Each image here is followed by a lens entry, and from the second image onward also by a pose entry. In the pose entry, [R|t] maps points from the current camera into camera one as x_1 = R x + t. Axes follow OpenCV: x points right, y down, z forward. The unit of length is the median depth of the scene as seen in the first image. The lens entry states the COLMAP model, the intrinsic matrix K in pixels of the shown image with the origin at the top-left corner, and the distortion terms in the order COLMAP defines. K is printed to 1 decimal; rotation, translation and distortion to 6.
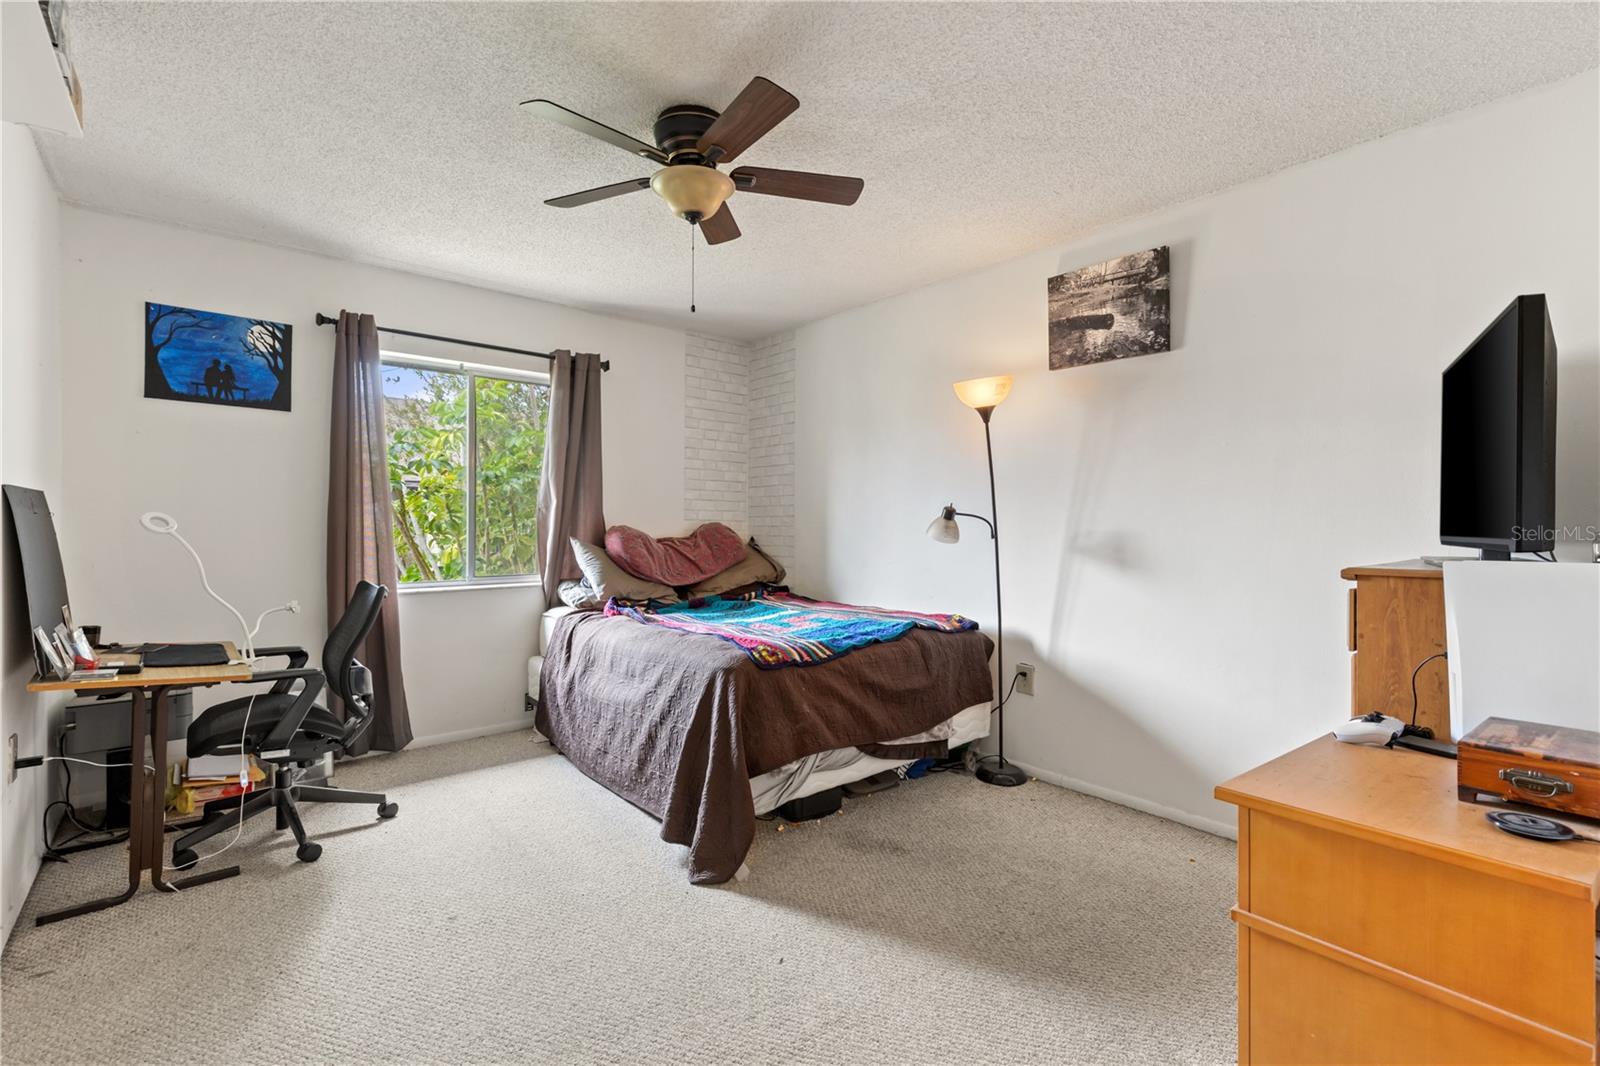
lens RADIAL K [[725.0, 0, 793.3], [0, 725.0, 527.1], [0, 0, 1]] dist [0.012881, -0.000478]
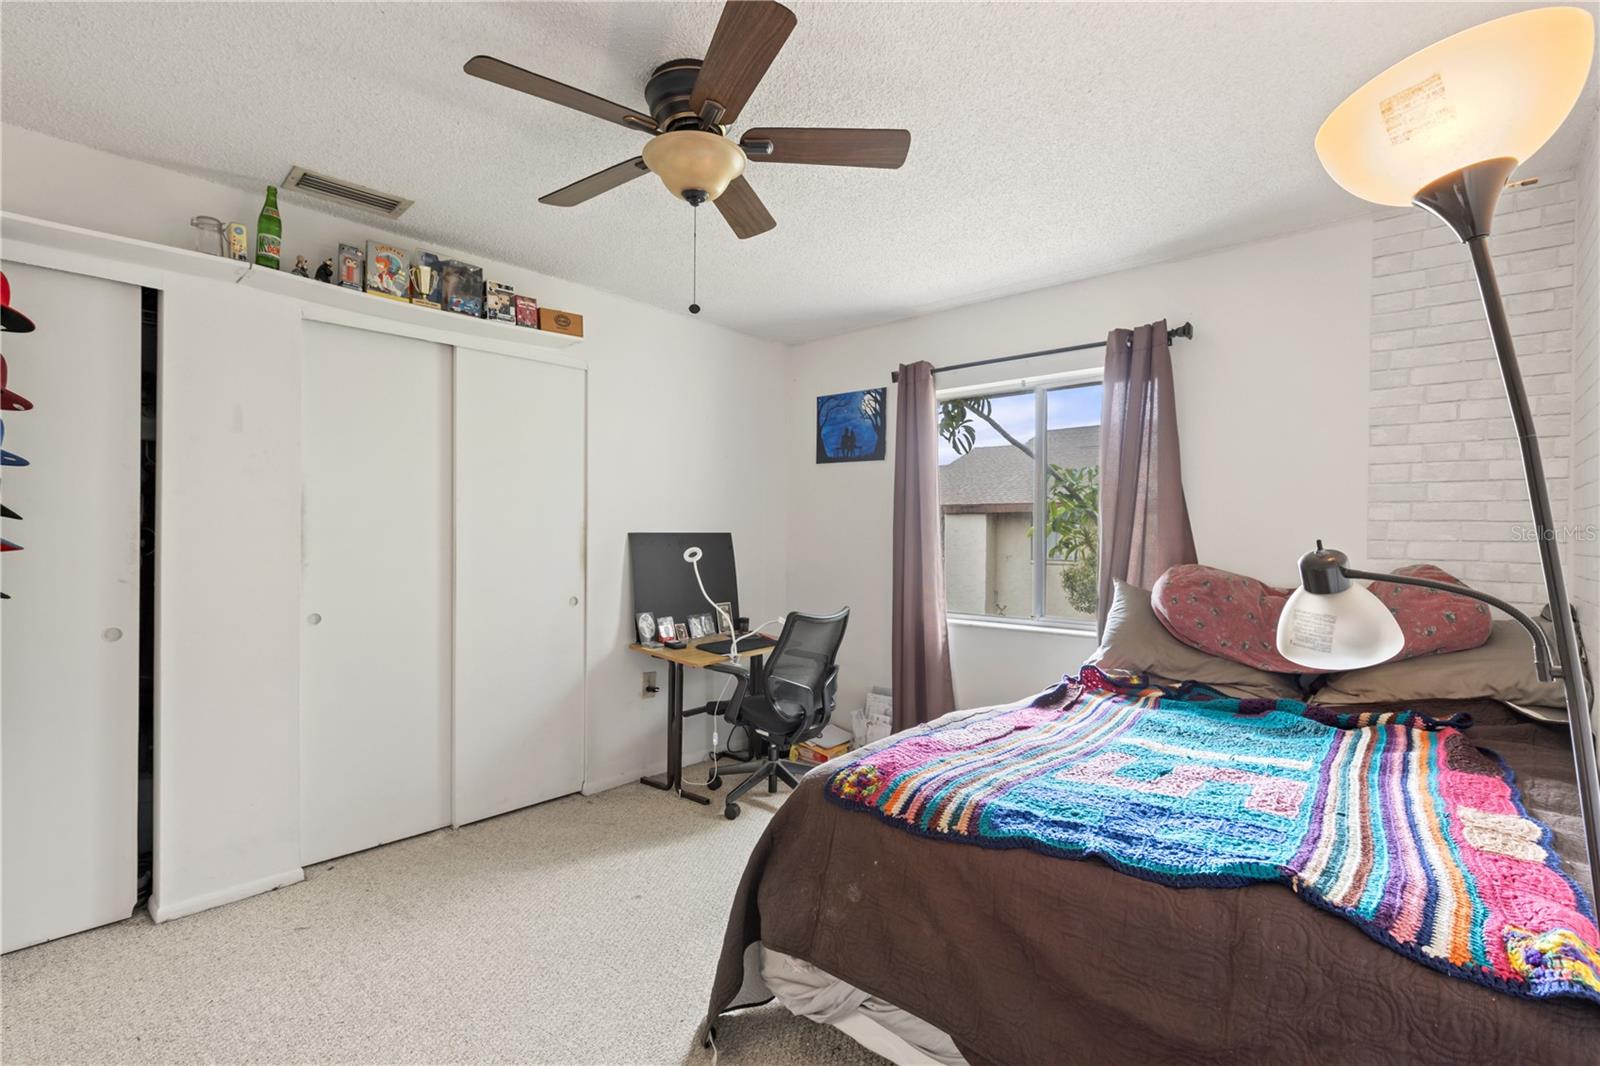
lens RADIAL K [[725.0, 0, 795.1], [0, 725.0, 537.5], [0, 0, 1]] dist [0.012881, -0.000478]
pose [[0.157252, 0.001667, -0.987557, 0.467500], [-0.010077, 0.999949, 0.000083, -0.029836], [0.987507, 0.009939, 0.157261, 0.677529]]
